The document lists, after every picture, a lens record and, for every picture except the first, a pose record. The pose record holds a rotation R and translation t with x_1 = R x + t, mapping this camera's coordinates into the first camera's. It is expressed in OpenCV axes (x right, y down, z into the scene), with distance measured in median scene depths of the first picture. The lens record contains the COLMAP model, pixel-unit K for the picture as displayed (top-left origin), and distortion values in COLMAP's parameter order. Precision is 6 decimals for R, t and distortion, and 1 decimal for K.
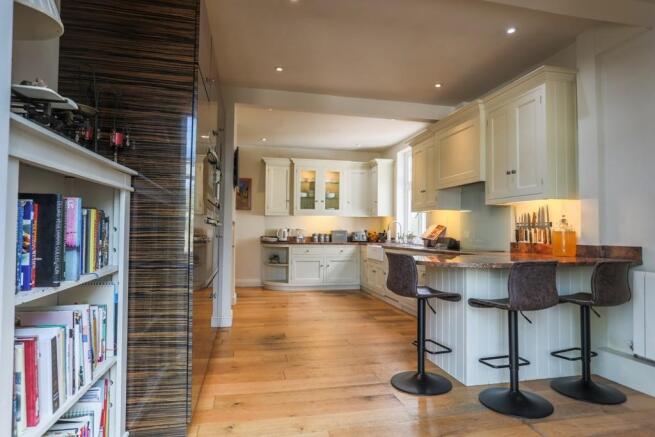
lens RADIAL K [[385.1, 0, 327.5], [0, 385.1, 218.3], [0, 0, 1]] dist [-0.023737, -0.001683]
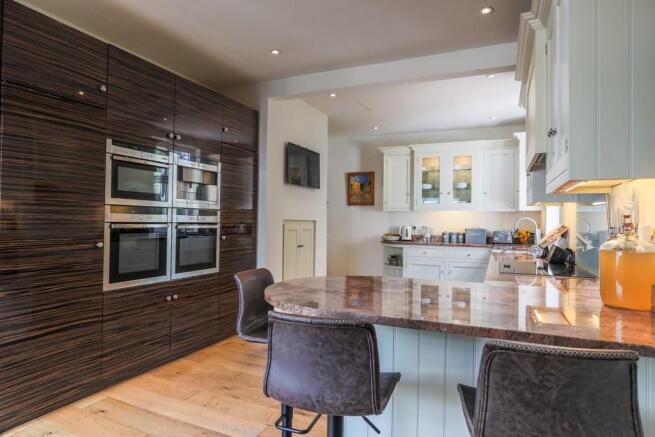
lens RADIAL K [[385.1, 0, 327.1], [0, 385.1, 219.0], [0, 0, 1]] dist [-0.023737, -0.001683]
pose [[0.802626, -0.001693, -0.596480, 0.266074], [0.014797, 0.999745, 0.017073, -0.007102], [0.596299, -0.022530, 0.802446, 0.185899]]
